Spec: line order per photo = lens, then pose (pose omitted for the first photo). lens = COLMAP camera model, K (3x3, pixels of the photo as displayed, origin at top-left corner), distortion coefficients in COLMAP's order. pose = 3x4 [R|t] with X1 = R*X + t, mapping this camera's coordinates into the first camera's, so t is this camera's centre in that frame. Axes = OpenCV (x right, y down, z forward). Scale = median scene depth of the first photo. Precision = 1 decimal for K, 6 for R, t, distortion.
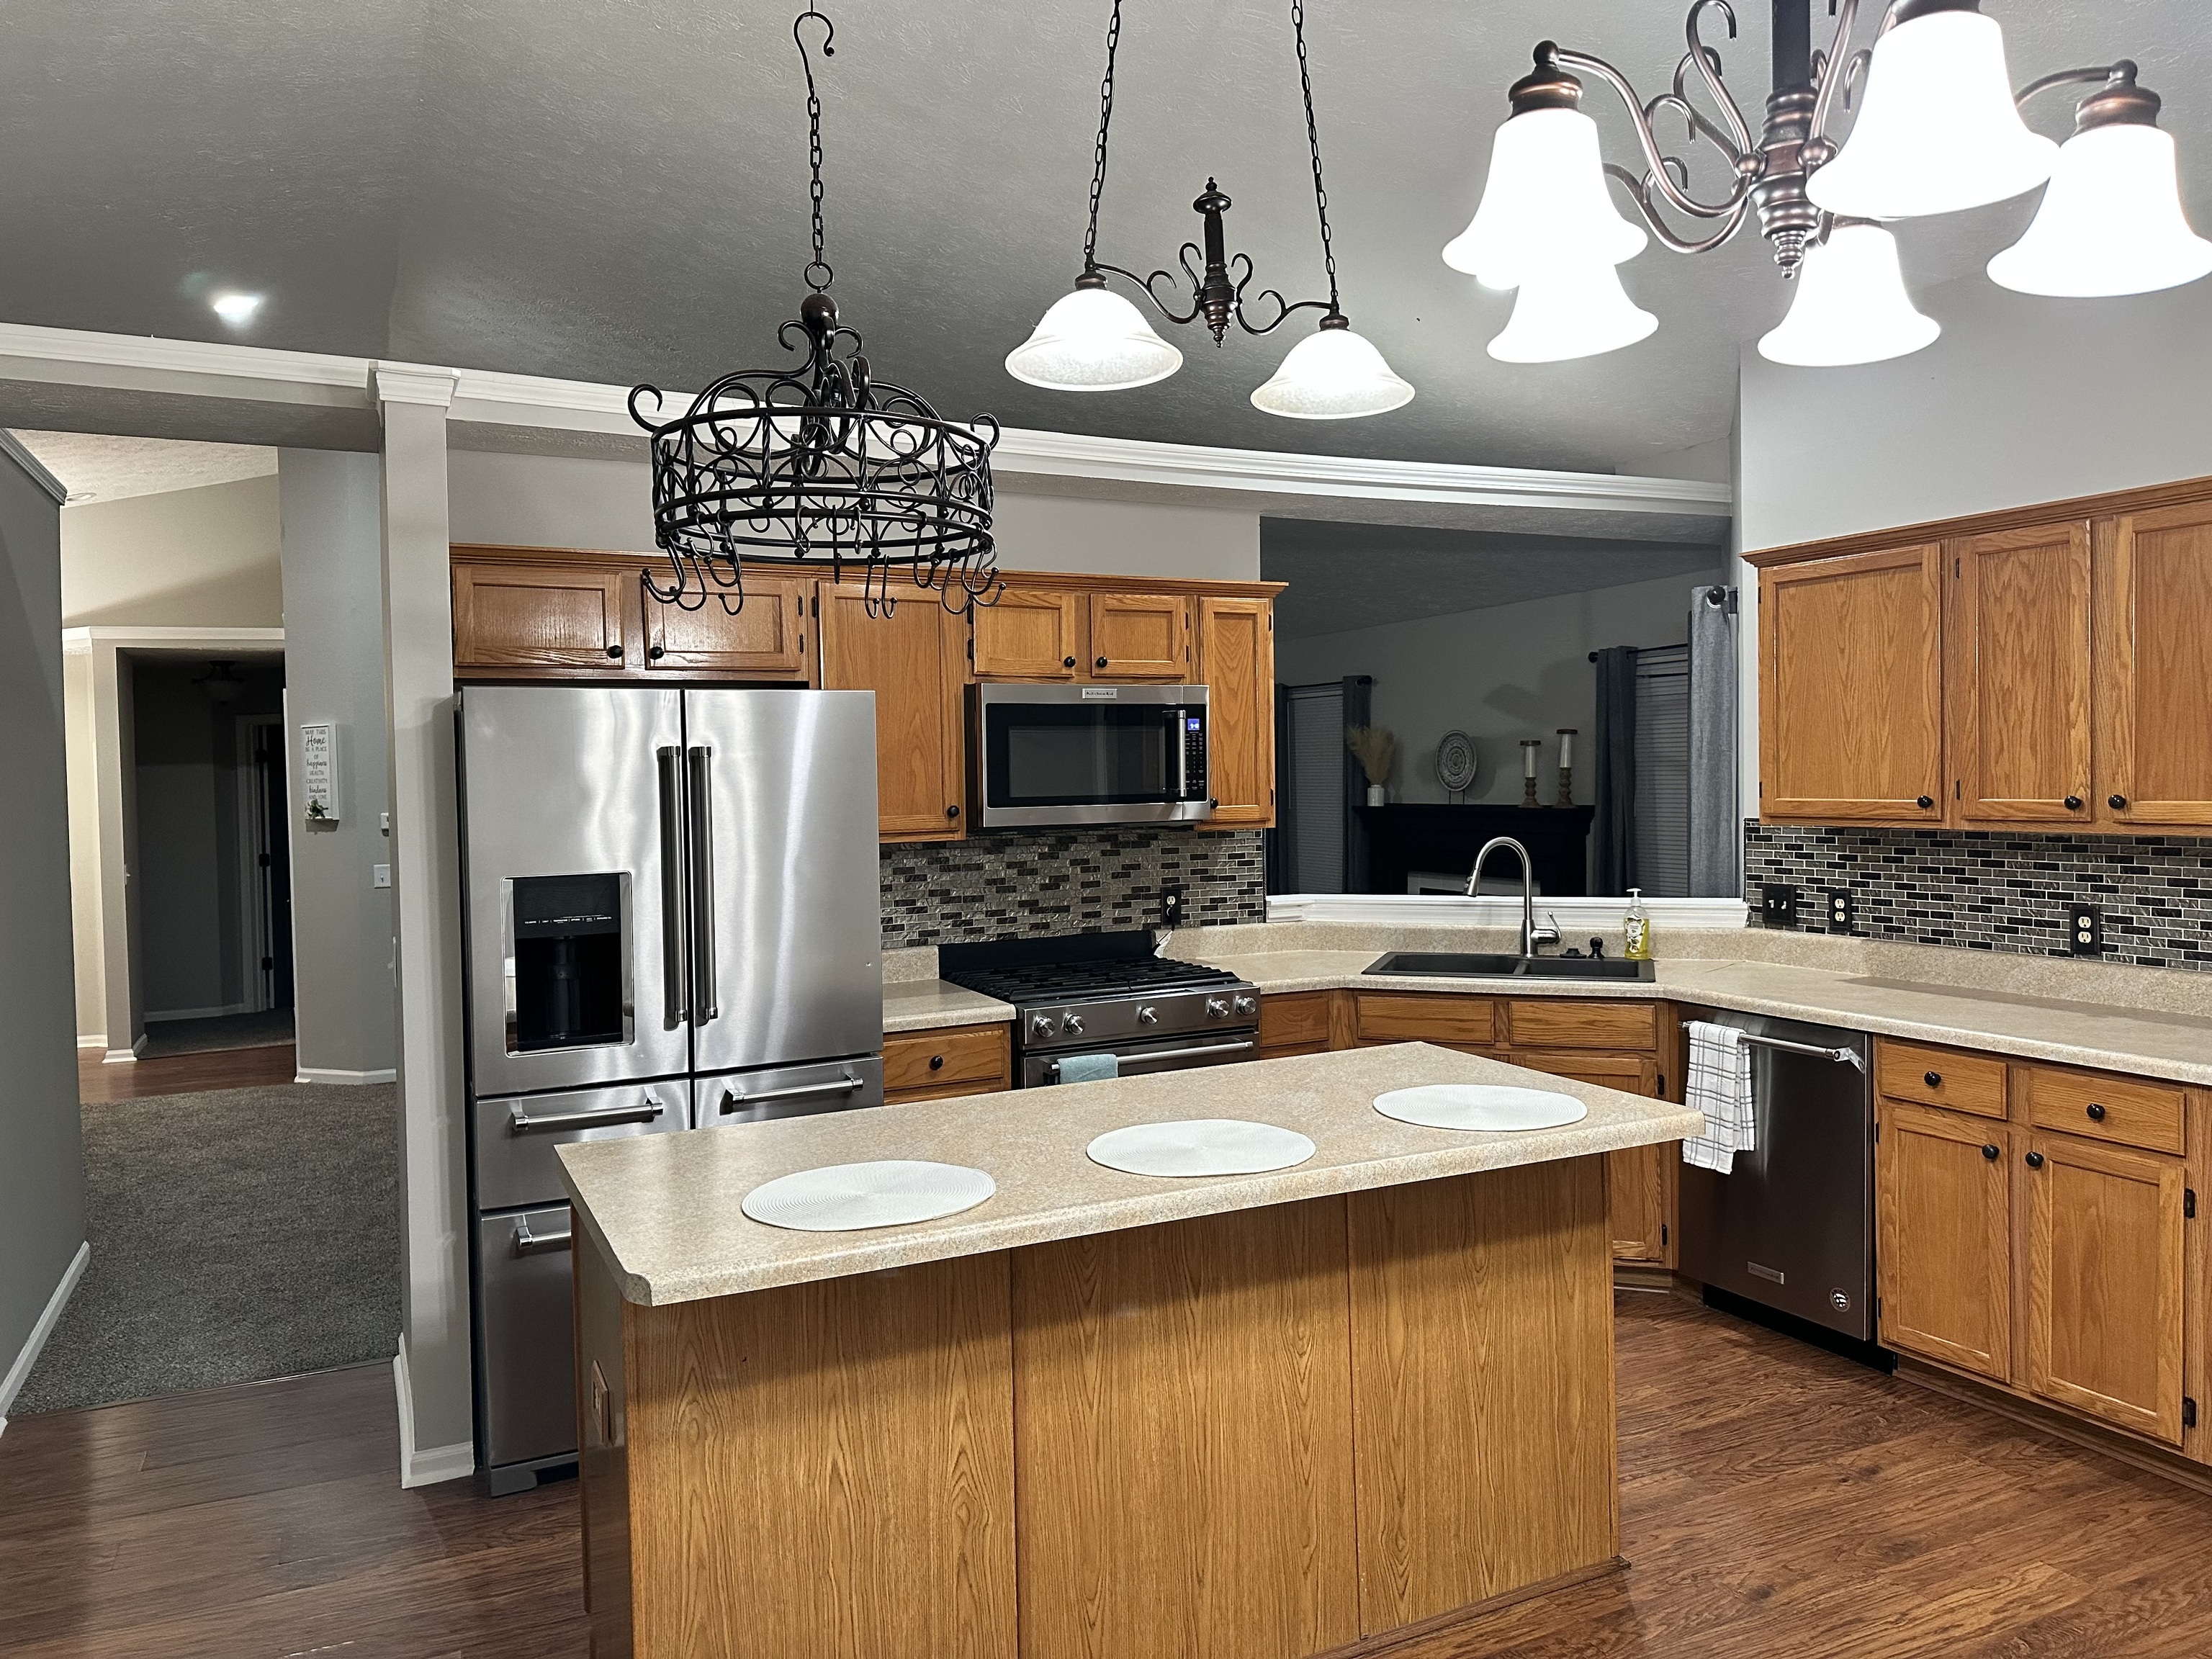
lens RADIAL K [[1527.2, 0, 1096.5], [0, 1527.2, 817.2], [0, 0, 1]] dist [0.056077, -0.038705]
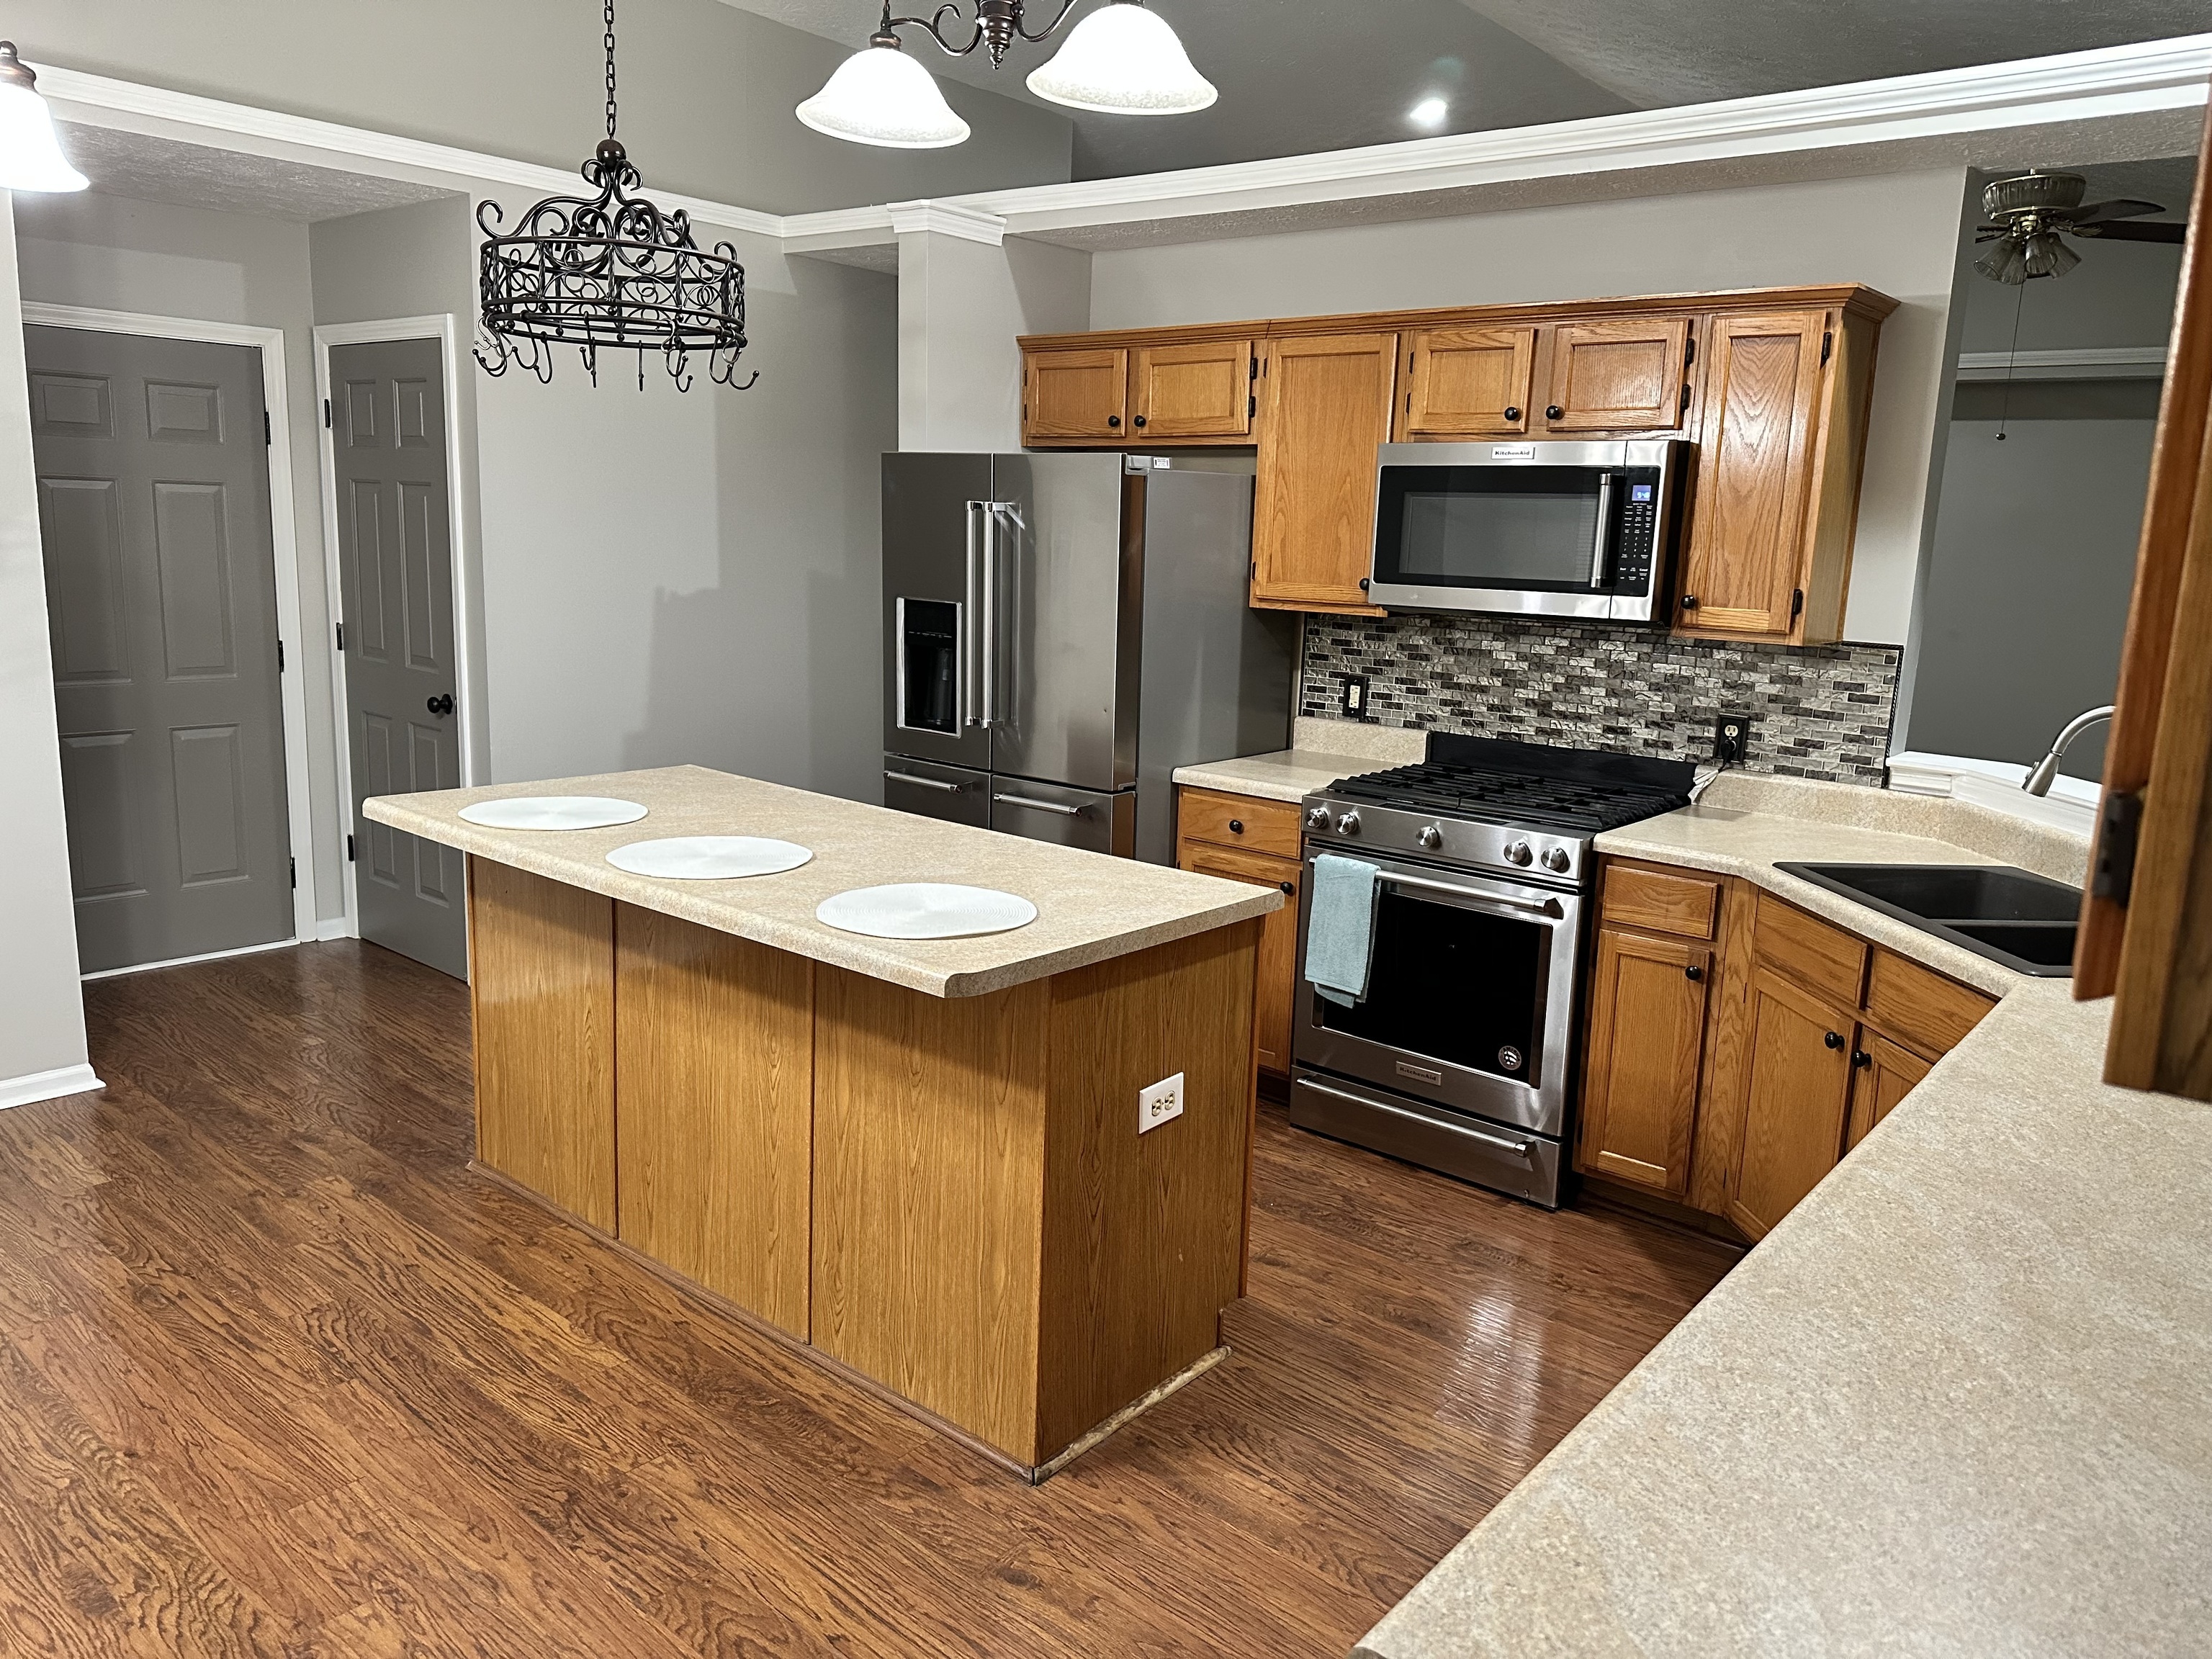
lens RADIAL K [[1527.2, 0, 1155.7], [0, 1527.2, 818.0], [0, 0, 1]] dist [0.056077, -0.038705]
pose [[0.423743, 0.199474, -0.883545, 0.668476], [-0.076931, 0.979851, 0.184321, -0.024495], [0.902509, -0.010133, 0.430551, 0.444496]]
